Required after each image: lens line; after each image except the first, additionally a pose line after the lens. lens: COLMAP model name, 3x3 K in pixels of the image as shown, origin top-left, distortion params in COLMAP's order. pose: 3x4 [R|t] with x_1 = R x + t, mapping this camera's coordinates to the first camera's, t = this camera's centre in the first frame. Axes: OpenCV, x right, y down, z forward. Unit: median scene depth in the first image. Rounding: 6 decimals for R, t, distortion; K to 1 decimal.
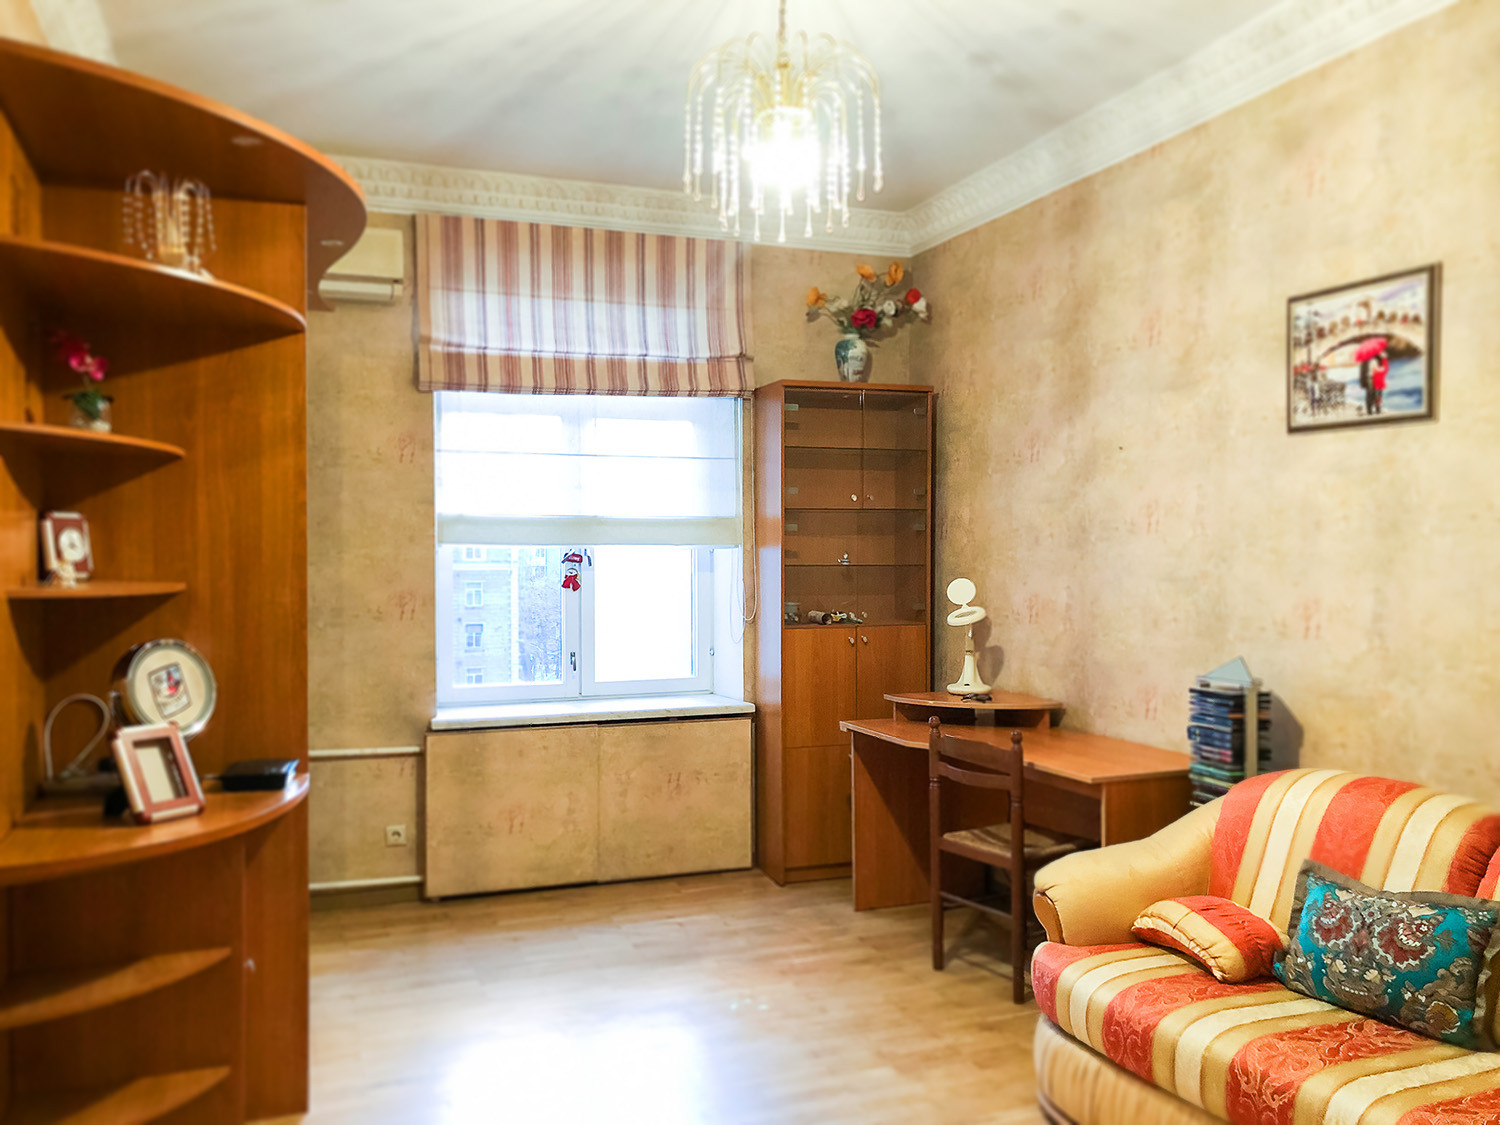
lens RADIAL K [[1265.1, 0, 749.4], [0, 1265.1, 565.0], [0, 0, 1]] dist [-0.033300, 0.039597]
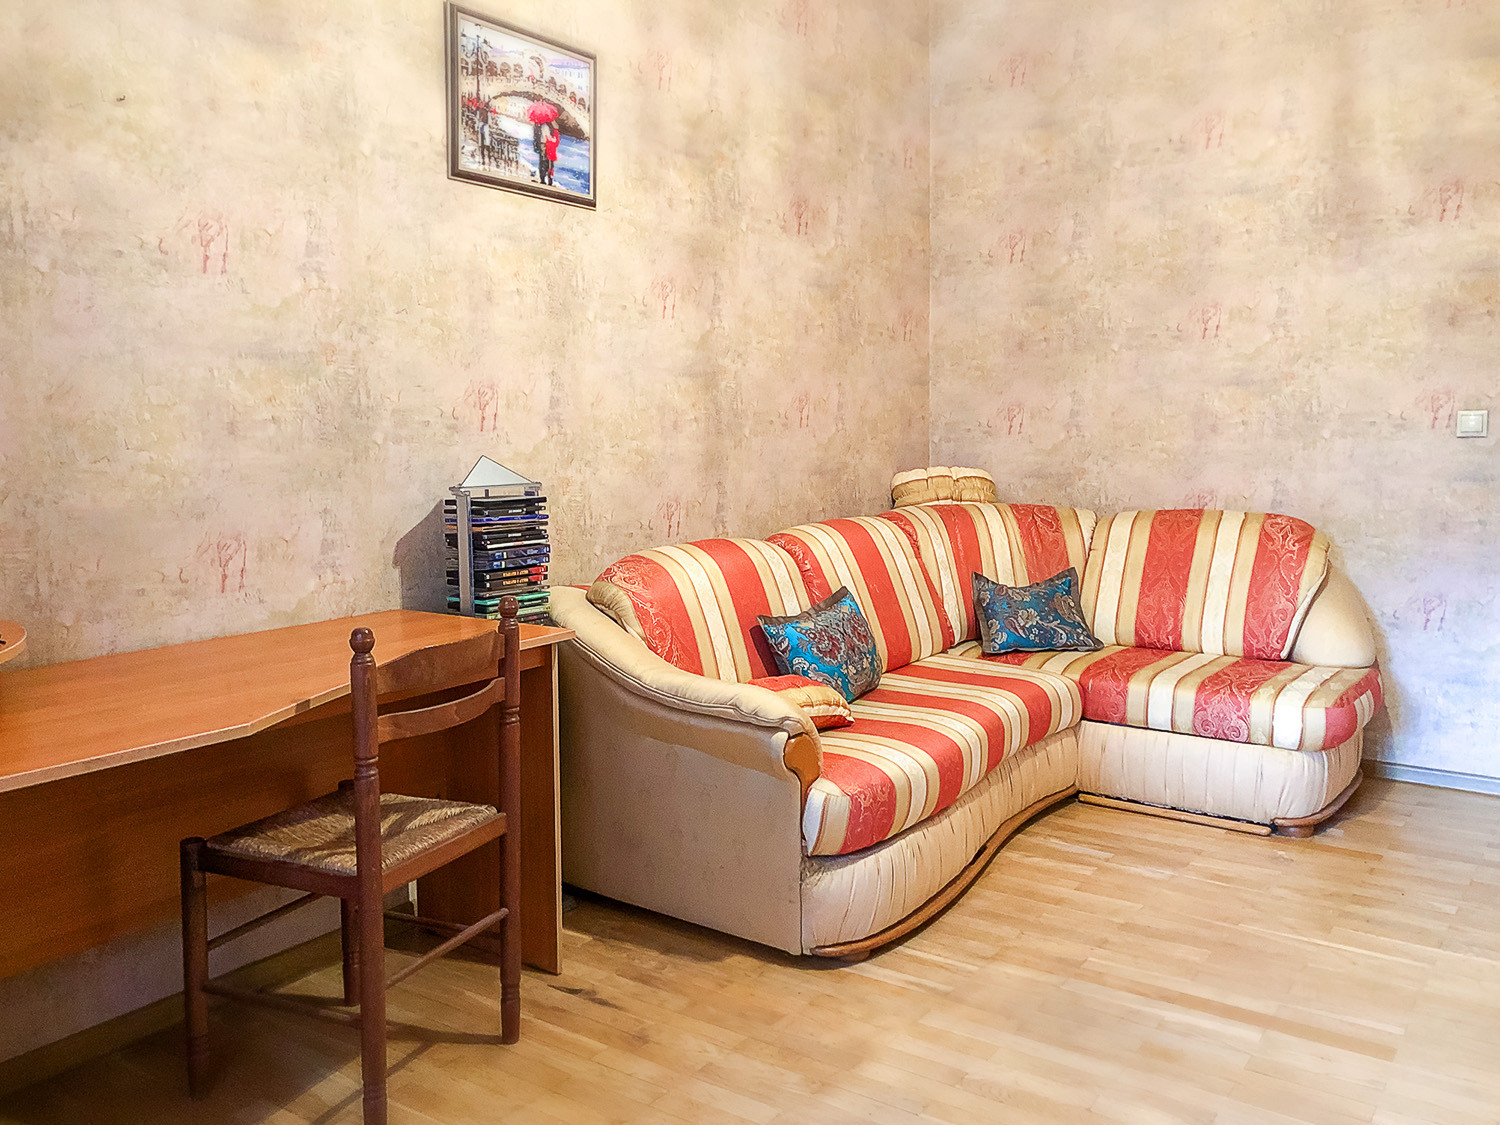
lens RADIAL K [[1265.1, 0, 751.5], [0, 1265.1, 554.0], [0, 0, 1]] dist [-0.033300, 0.039597]
pose [[-0.565801, -0.078465, 0.820800, -0.374678], [0.014502, 0.994361, 0.105053, 0.055920], [-0.824414, 0.071343, -0.561472, 1.372722]]
